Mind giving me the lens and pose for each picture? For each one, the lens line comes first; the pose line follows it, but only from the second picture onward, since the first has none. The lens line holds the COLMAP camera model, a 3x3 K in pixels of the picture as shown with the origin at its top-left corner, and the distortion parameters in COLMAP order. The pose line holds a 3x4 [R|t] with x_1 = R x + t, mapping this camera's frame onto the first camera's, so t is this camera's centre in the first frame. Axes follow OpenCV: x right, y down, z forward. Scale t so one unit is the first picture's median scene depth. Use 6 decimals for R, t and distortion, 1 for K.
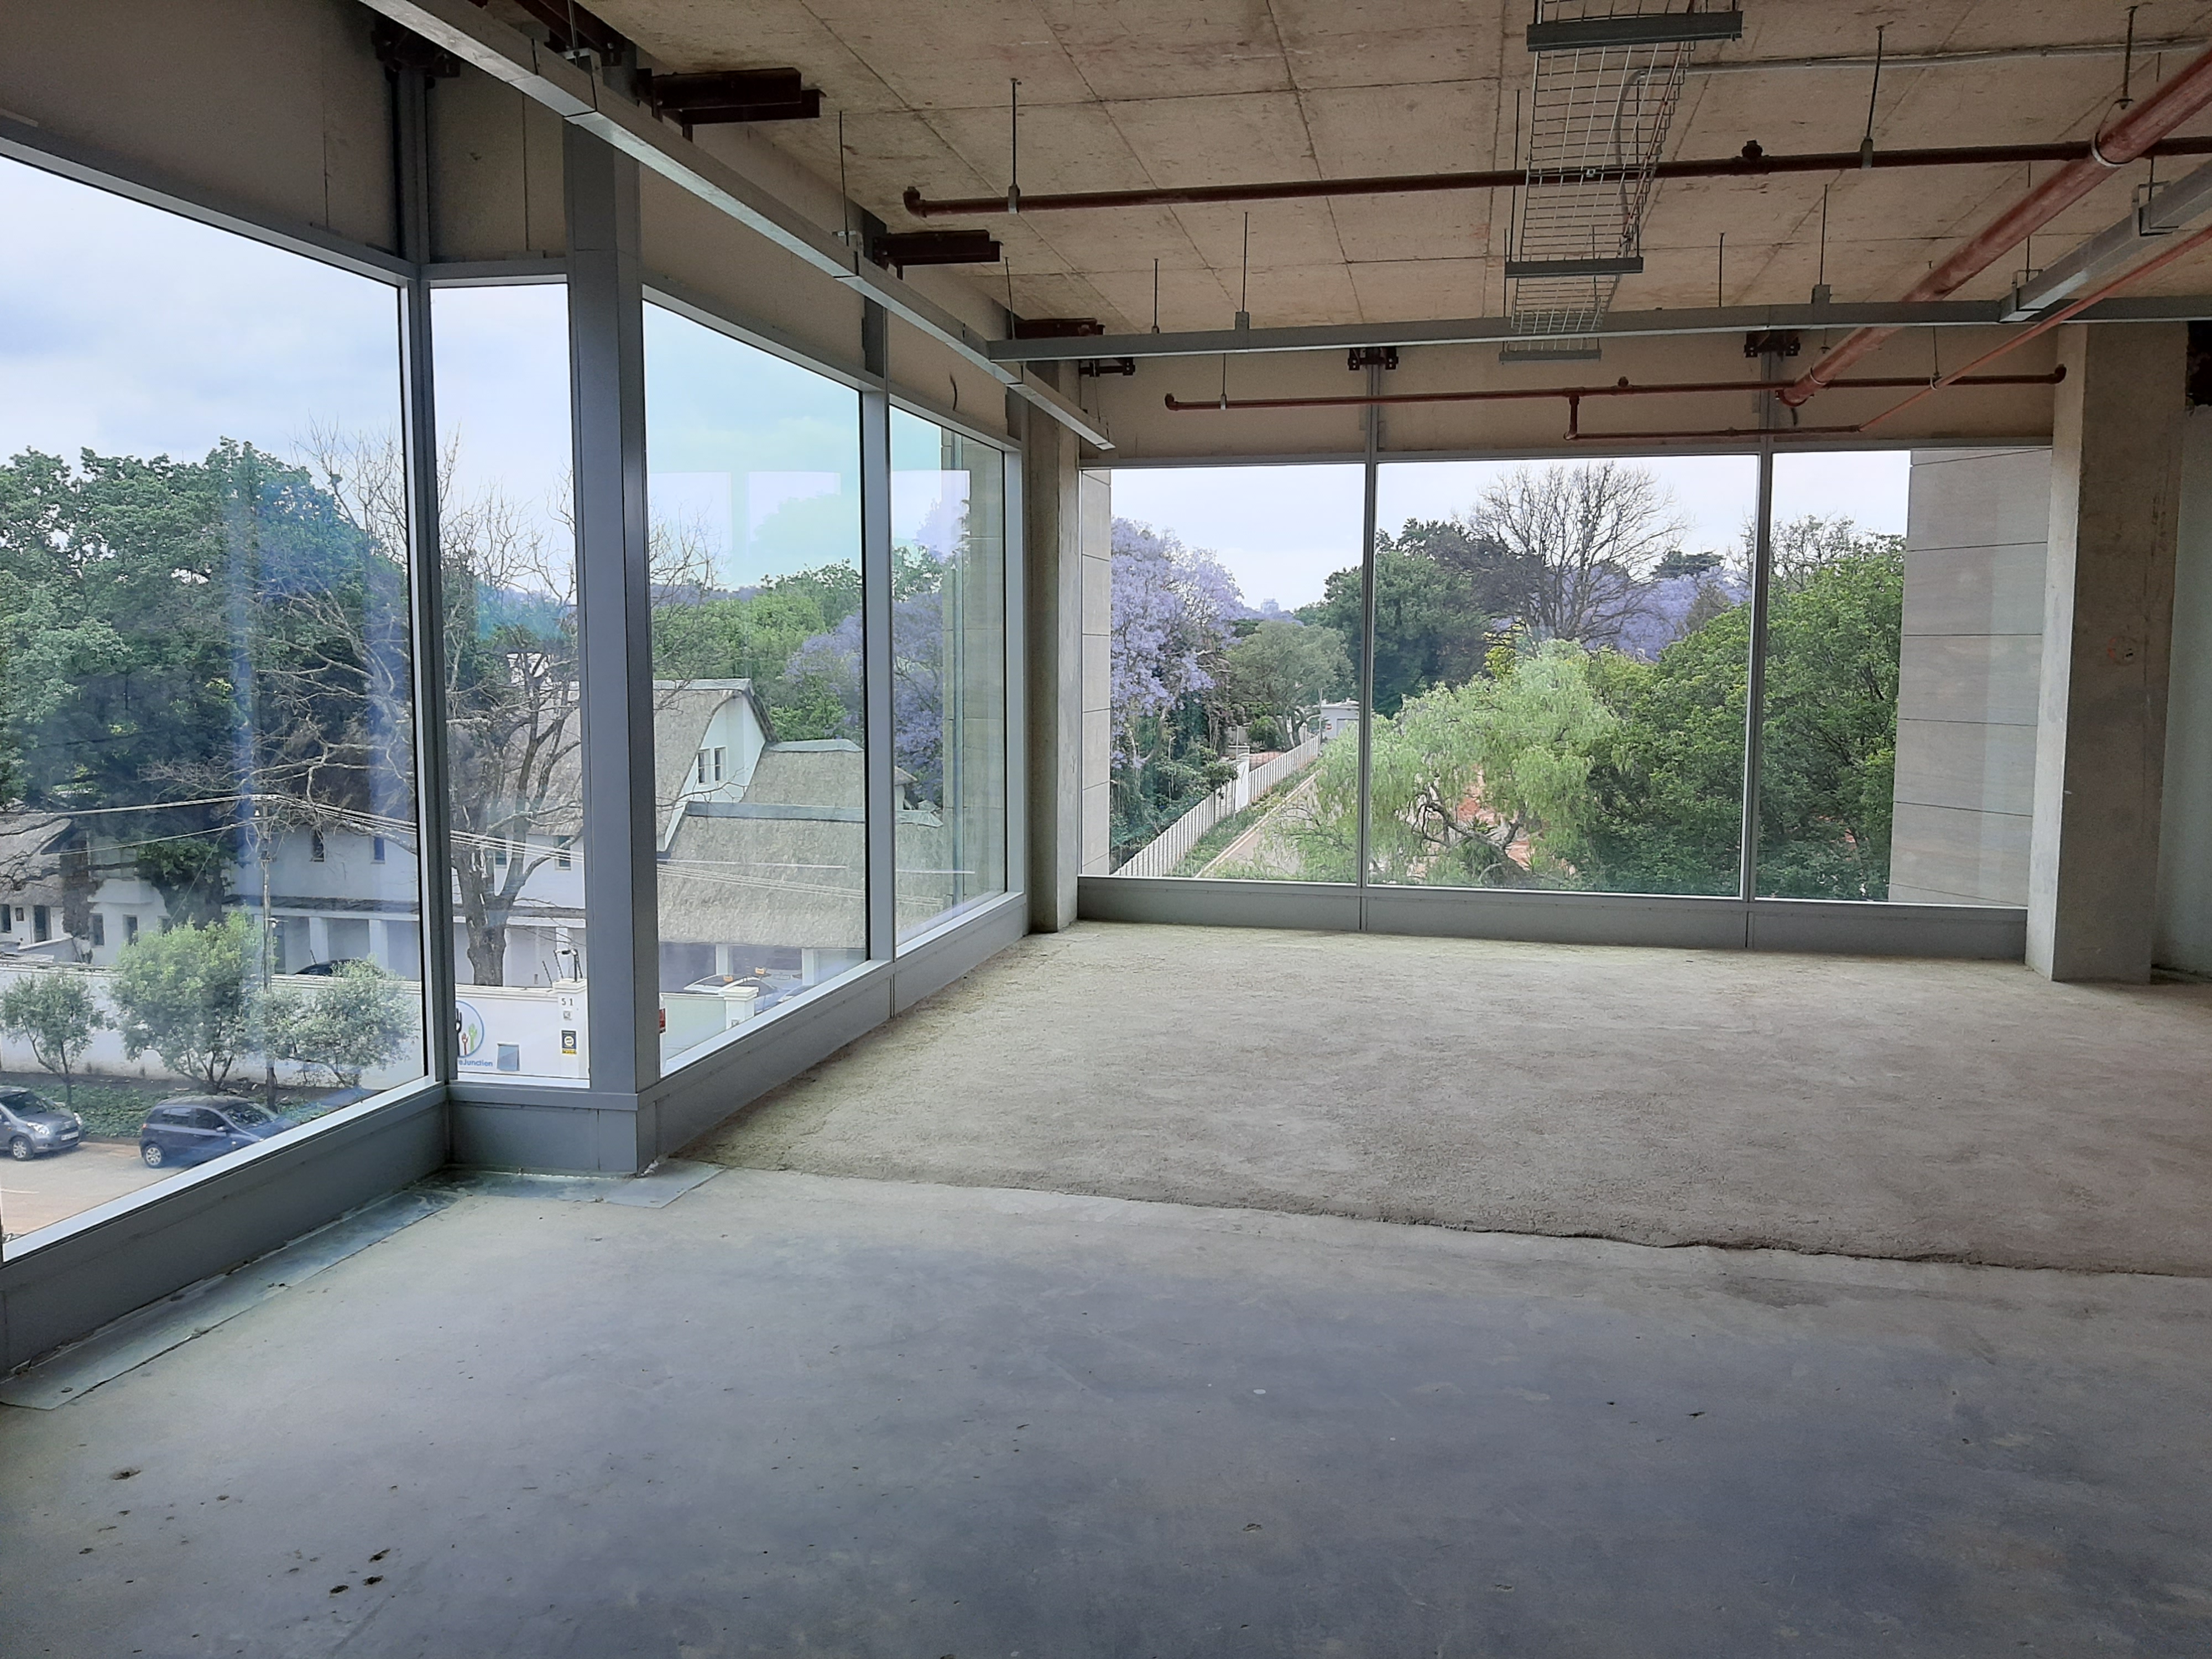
lens RADIAL K [[1752.8, 0, 1099.3], [0, 1752.8, 832.1], [0, 0, 1]] dist [0.068123, -0.002711]
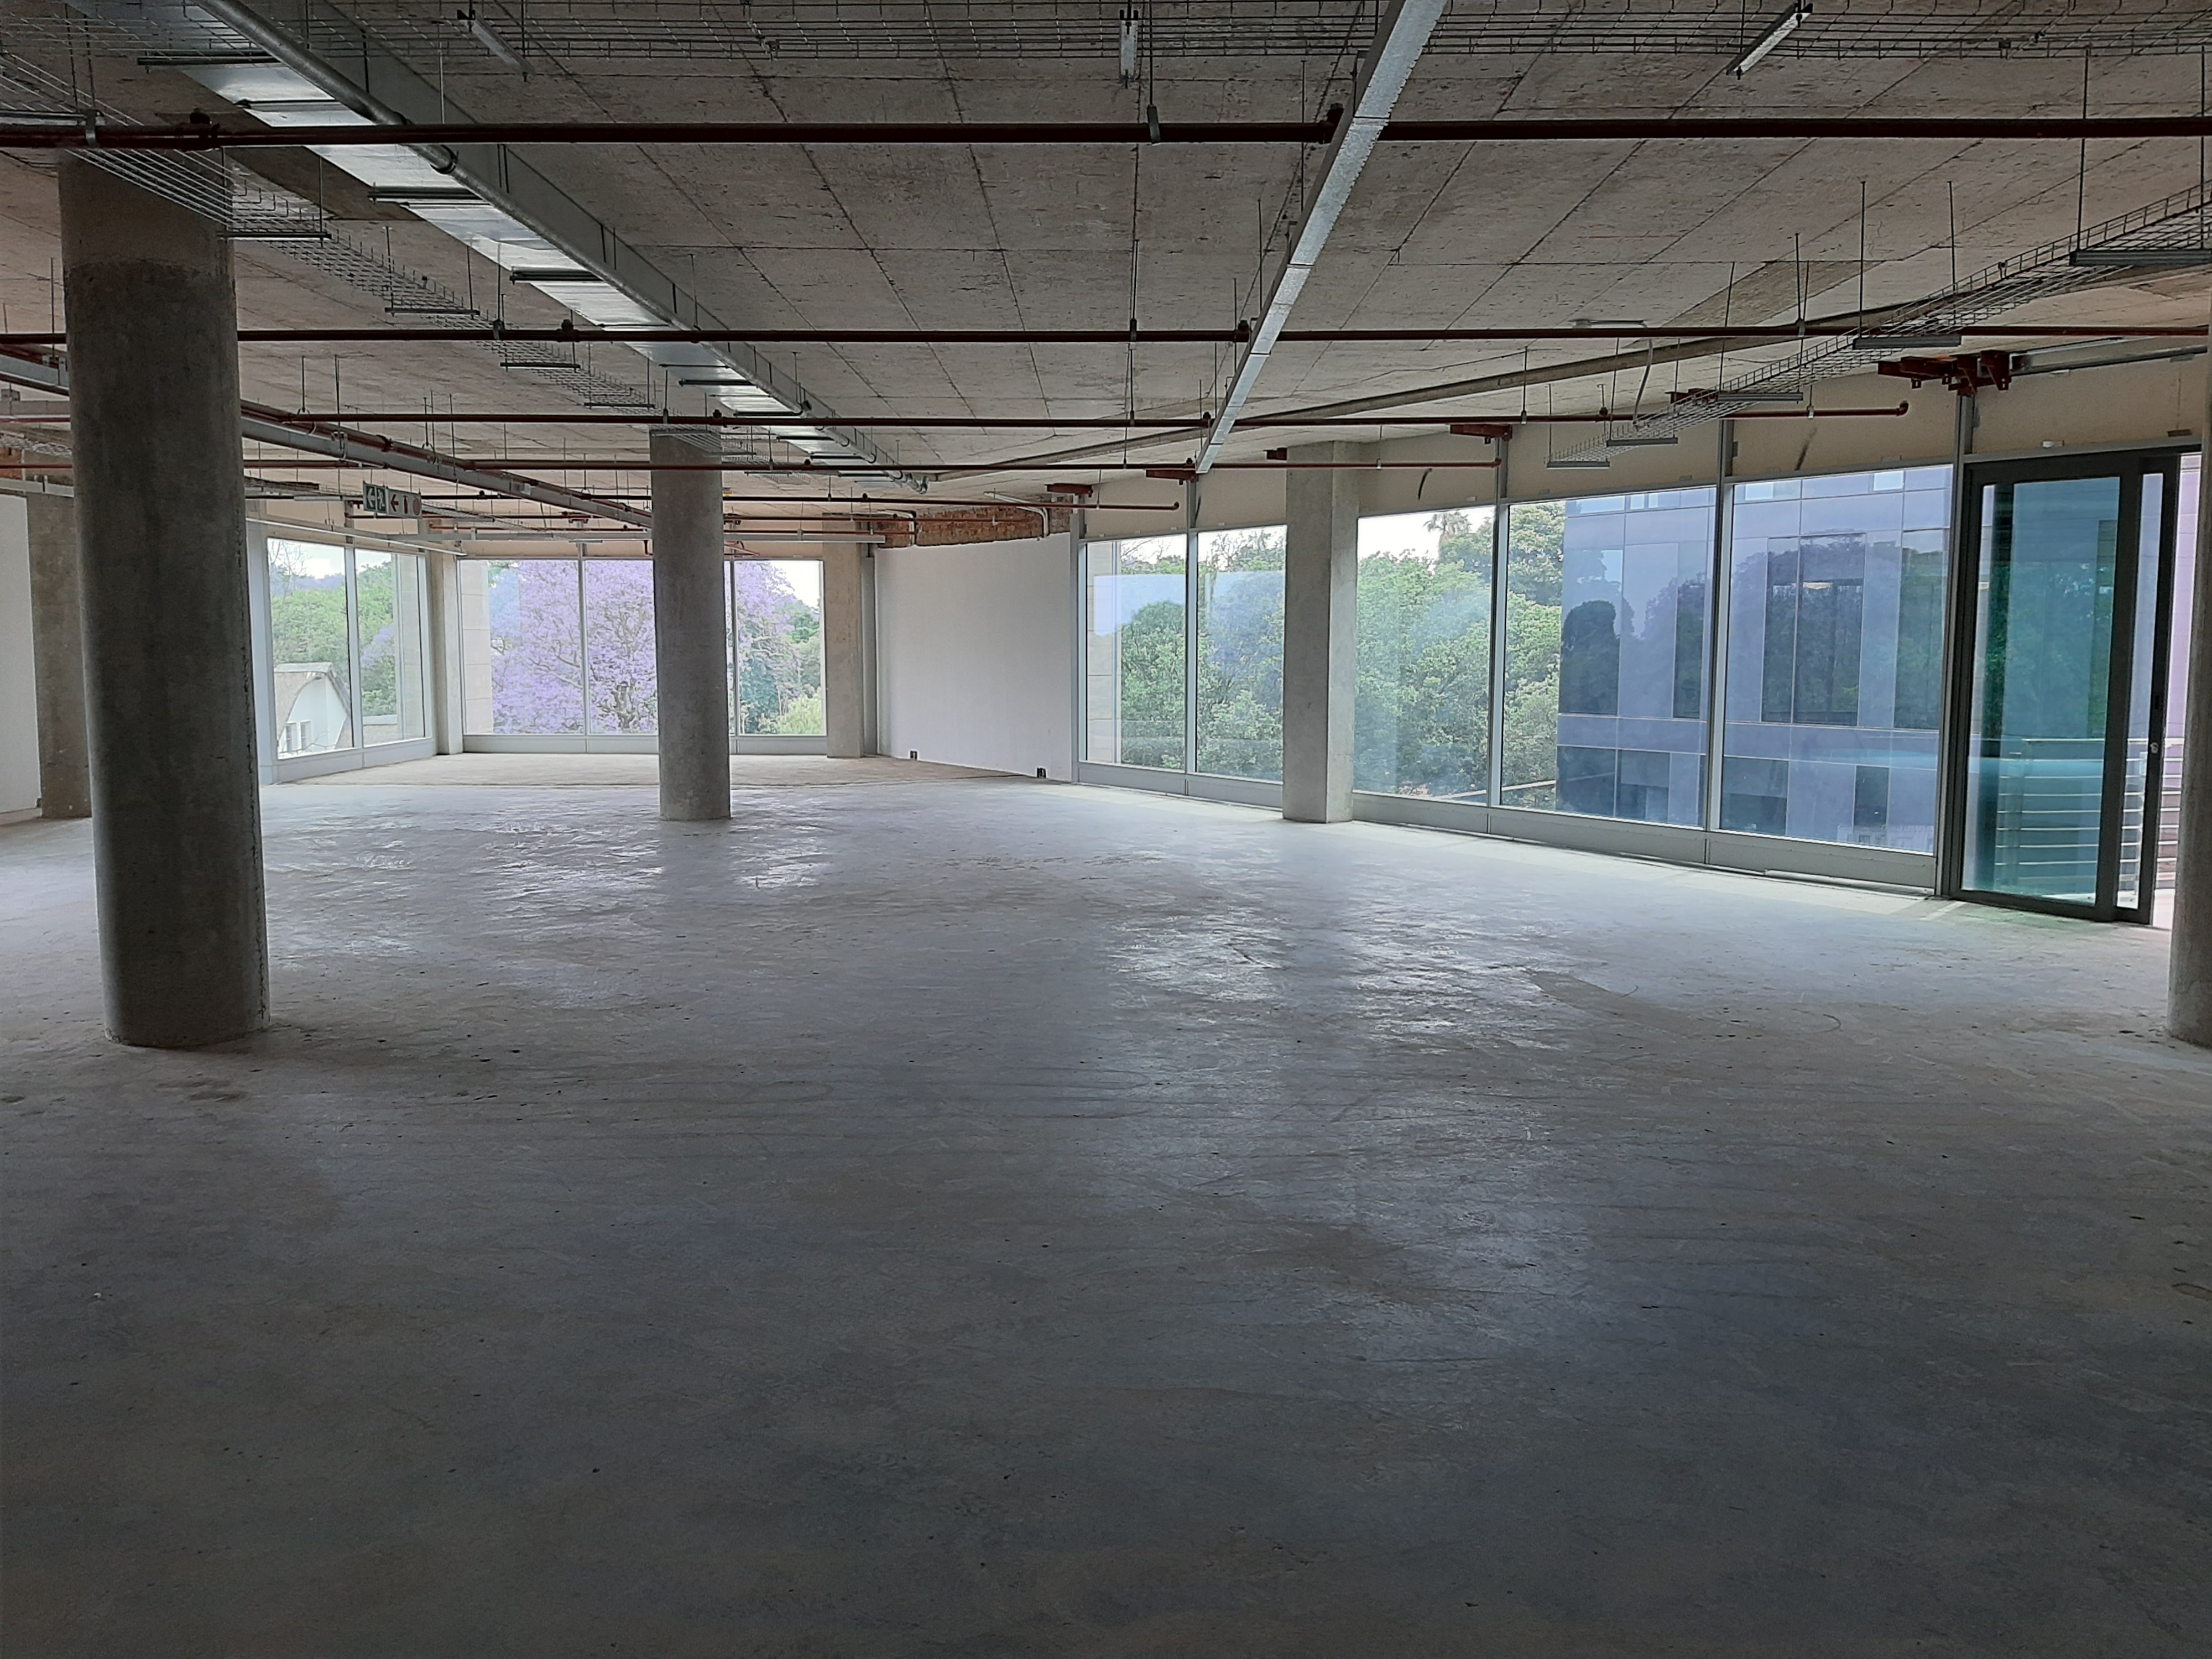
lens RADIAL K [[1752.8, 0, 1099.3], [0, 1752.8, 832.1], [0, 0, 1]] dist [0.068123, -0.002711]
pose [[0.979301, -0.022947, 0.201105, 0.344059], [0.021970, 0.999733, 0.007090, 0.159379], [-0.201214, -0.002525, 0.979544, -1.476172]]
